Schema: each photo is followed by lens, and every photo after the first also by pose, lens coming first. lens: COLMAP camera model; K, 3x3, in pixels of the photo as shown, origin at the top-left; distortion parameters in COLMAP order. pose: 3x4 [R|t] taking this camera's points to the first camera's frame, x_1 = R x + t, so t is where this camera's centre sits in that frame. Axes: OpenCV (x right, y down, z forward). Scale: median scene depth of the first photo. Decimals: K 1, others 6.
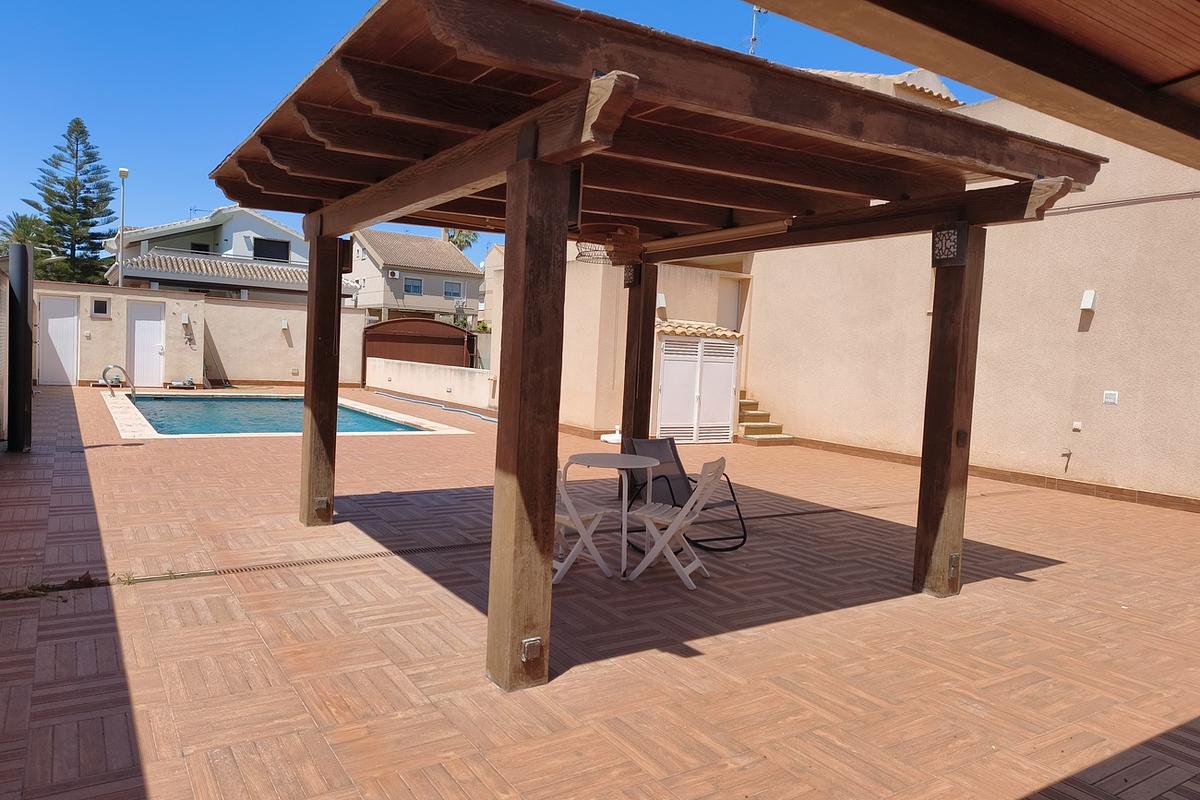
lens RADIAL K [[825.1, 0, 600.0], [0, 825.1, 400.0], [0, 0, 1]] dist [-0.003550, -0.003931]
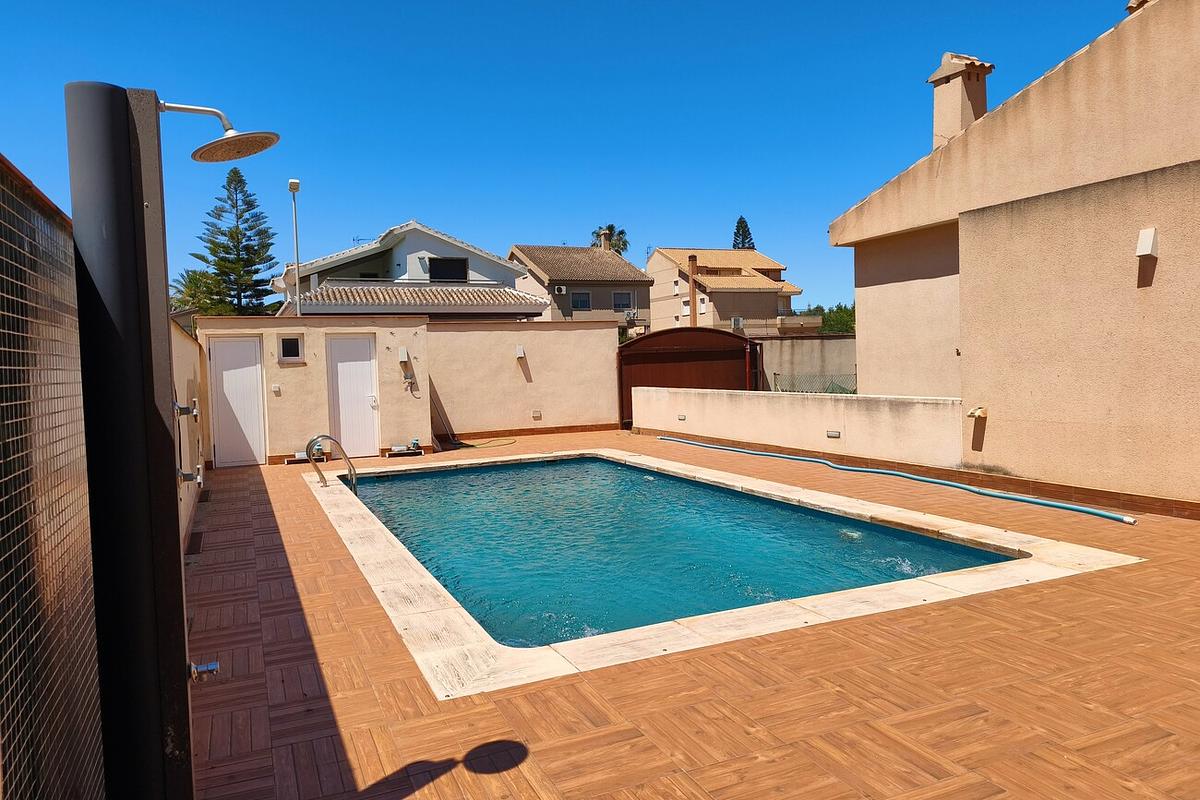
lens RADIAL K [[825.1, 0, 600.0], [0, 825.1, 400.0], [0, 0, 1]] dist [-0.003550, -0.003931]
pose [[0.983817, -0.076253, -0.162142, -0.108705], [0.074357, 0.997074, -0.017739, -0.016863], [0.163020, 0.005396, 0.986608, 0.161513]]
